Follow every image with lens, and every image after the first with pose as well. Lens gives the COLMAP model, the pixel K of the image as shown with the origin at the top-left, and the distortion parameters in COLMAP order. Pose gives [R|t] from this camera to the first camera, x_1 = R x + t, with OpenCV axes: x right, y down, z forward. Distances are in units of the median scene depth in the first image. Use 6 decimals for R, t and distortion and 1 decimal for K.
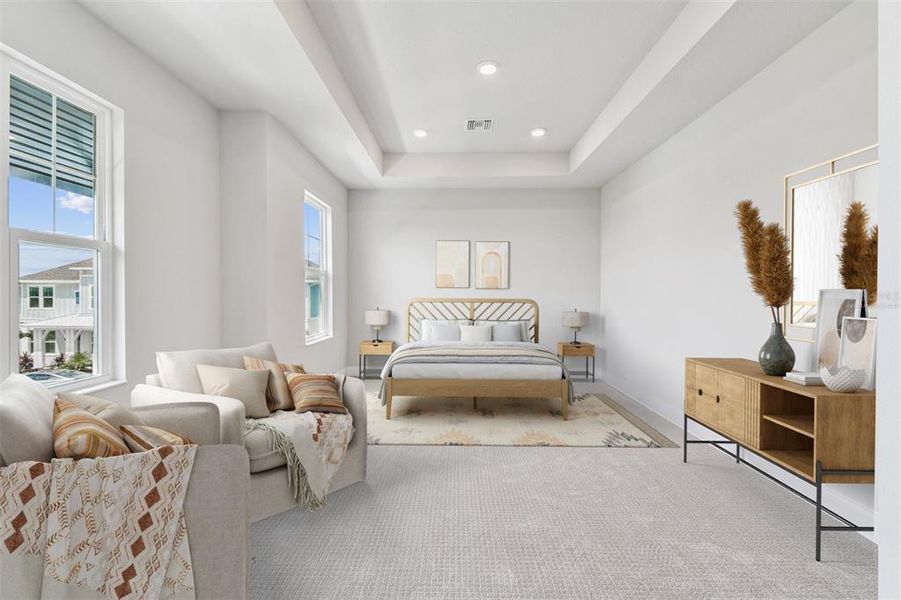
lens RADIAL K [[401.0, 0, 449.5], [0, 401.0, 297.6], [0, 0, 1]] dist [0.044471, -0.023697]
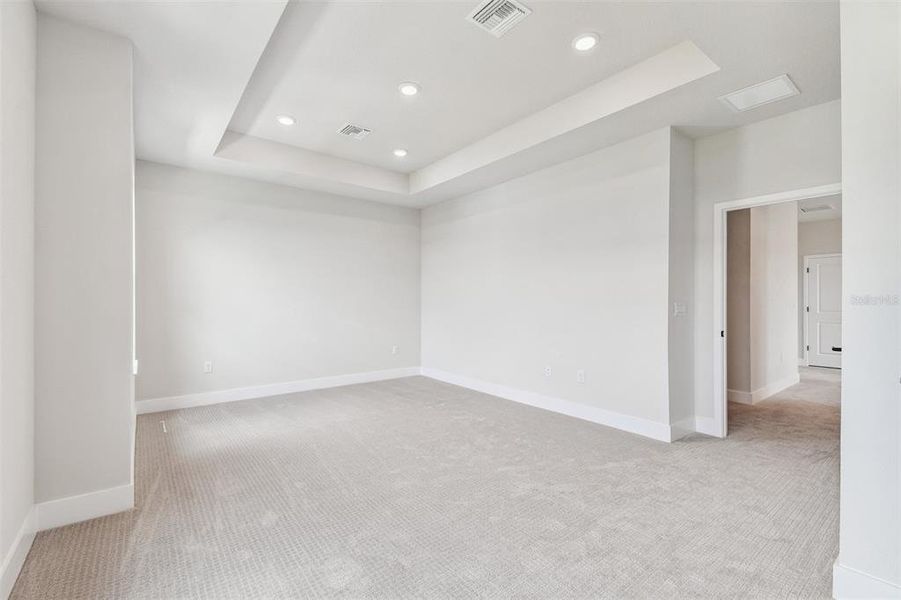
lens RADIAL K [[401.0, 0, 449.5], [0, 401.0, 297.6], [0, 0, 1]] dist [0.044471, -0.023697]
pose [[0.773759, 0.008038, 0.633430, -0.355998], [0.006582, 0.999763, -0.020727, 0.003775], [-0.633446, 0.020207, 0.773523, 0.084674]]
